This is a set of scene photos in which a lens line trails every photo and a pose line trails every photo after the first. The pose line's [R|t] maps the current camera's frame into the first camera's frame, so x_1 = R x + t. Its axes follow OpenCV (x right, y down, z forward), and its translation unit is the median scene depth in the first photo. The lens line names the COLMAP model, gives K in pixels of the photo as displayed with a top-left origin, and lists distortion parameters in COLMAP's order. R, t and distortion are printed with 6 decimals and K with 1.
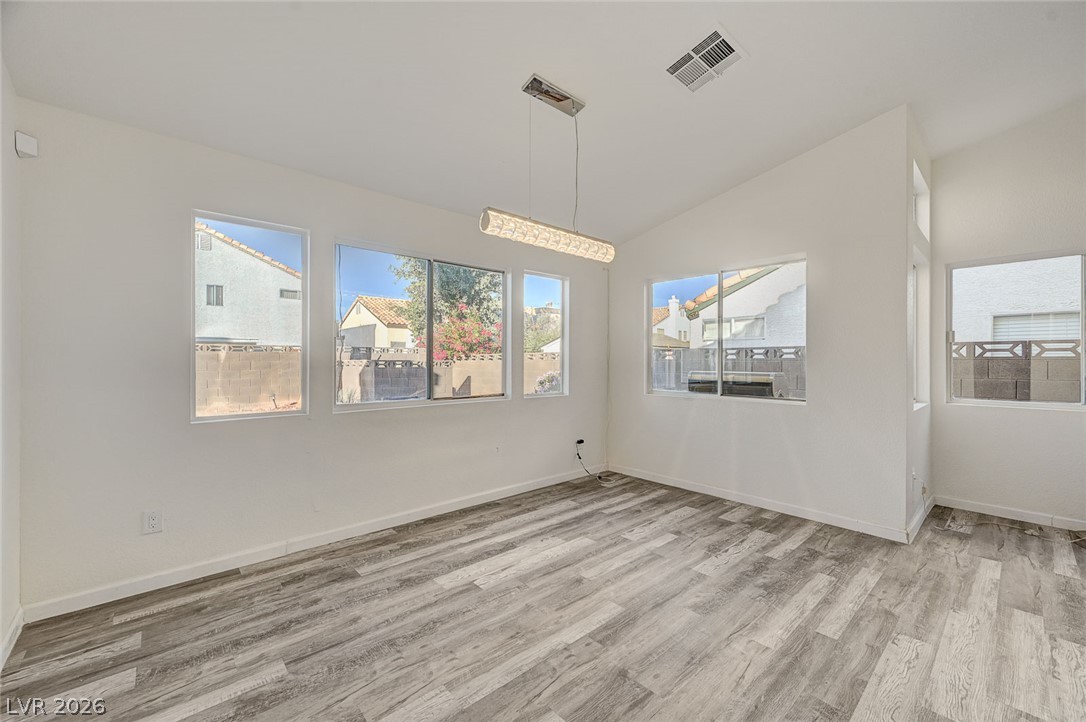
lens RADIAL K [[432.8, 0, 541.1], [0, 432.8, 368.1], [0, 0, 1]] dist [0.001640, -0.000037]
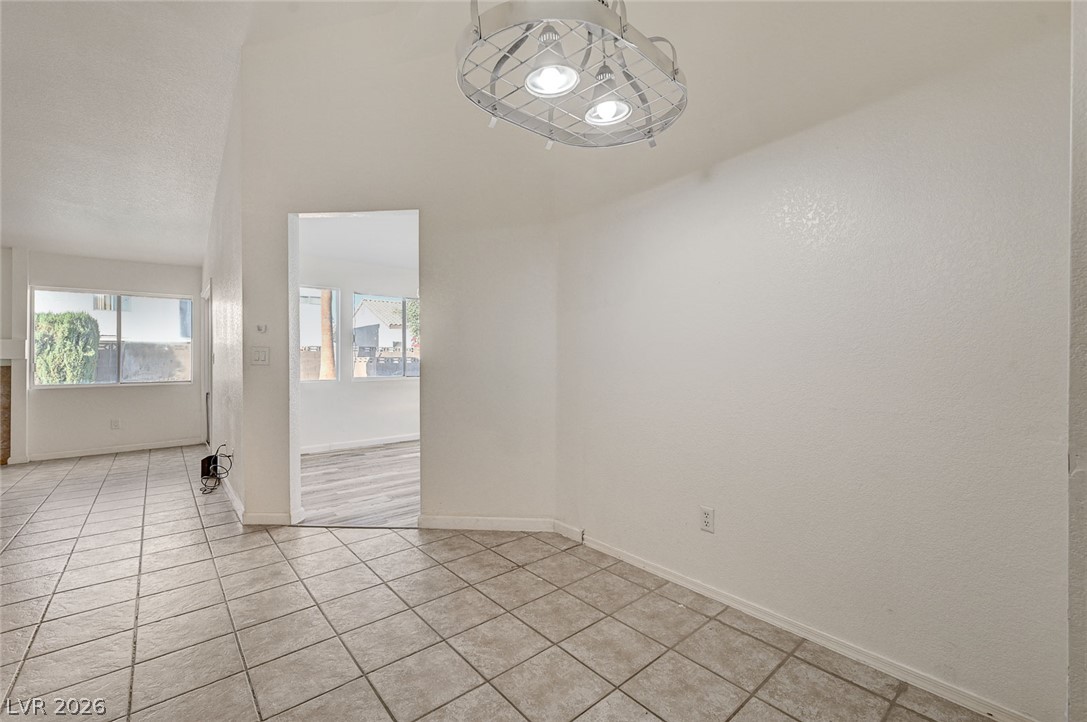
lens RADIAL K [[448.8, 0, 541.6], [0, 448.8, 356.9], [0, 0, 1]] dist [0.001466, 0.000425]
pose [[0.999784, -0.005953, -0.019906, 0.398635], [0.005480, 0.999703, -0.023753, 0.045746], [0.020041, 0.023639, 0.999520, -0.968794]]
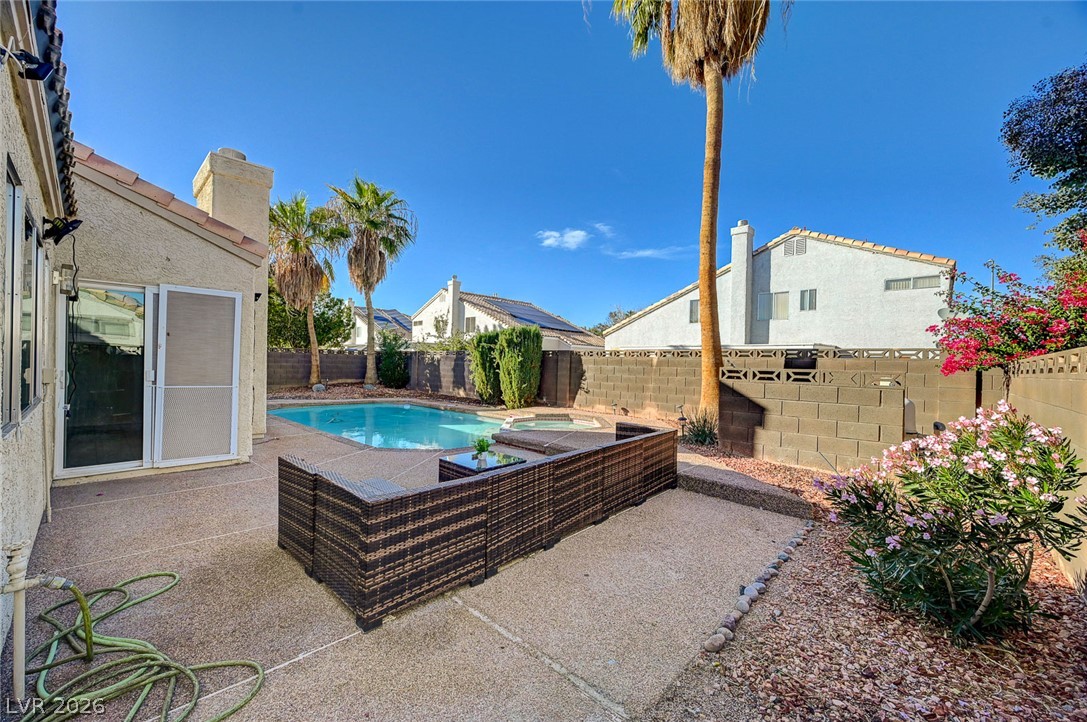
lens RADIAL K [[433.2, 0, 545.7], [0, 433.2, 358.0], [0, 0, 1]] dist [0.001640, -0.000037]
pose [[0.094003, -0.012061, -0.995499, 0.753076], [-0.039437, 0.999097, -0.015828, -0.037540], [0.994791, 0.040747, 0.093442, 2.148784]]
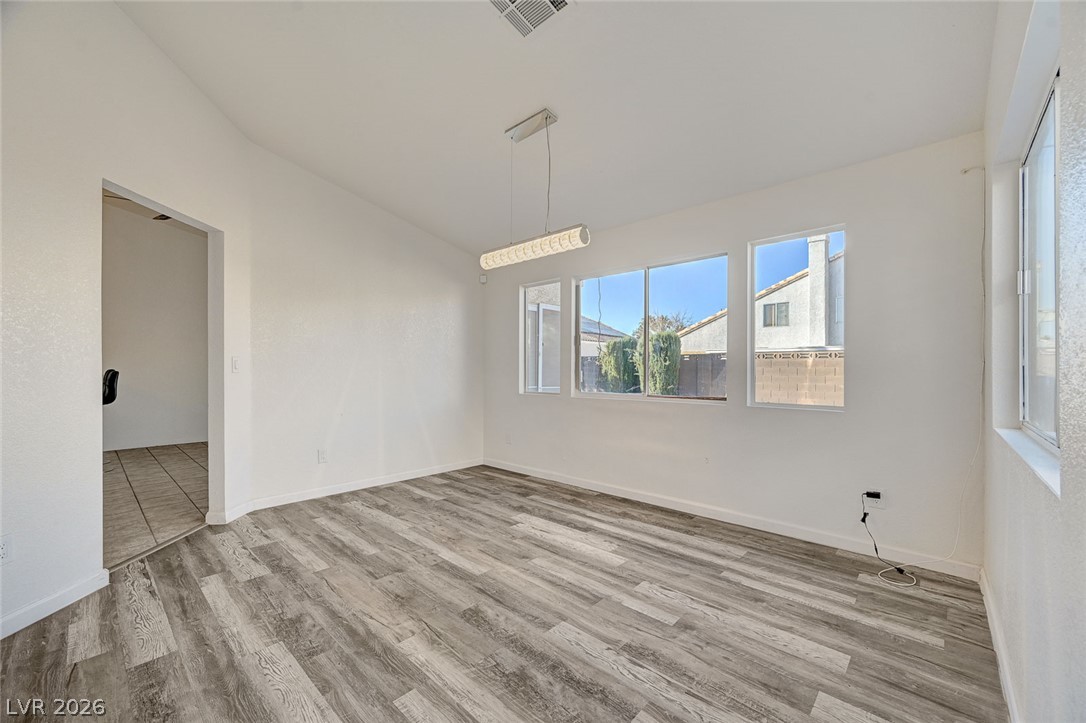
lens RADIAL K [[427.1, 0, 542.4], [0, 427.1, 368.5], [0, 0, 1]] dist [0.000964, 0.000645]
pose [[0.093913, -0.003217, -0.995575, 0.907148], [-0.018765, 0.999811, -0.005001, 0.017360], [0.995404, 0.019152, 0.093834, 0.729236]]
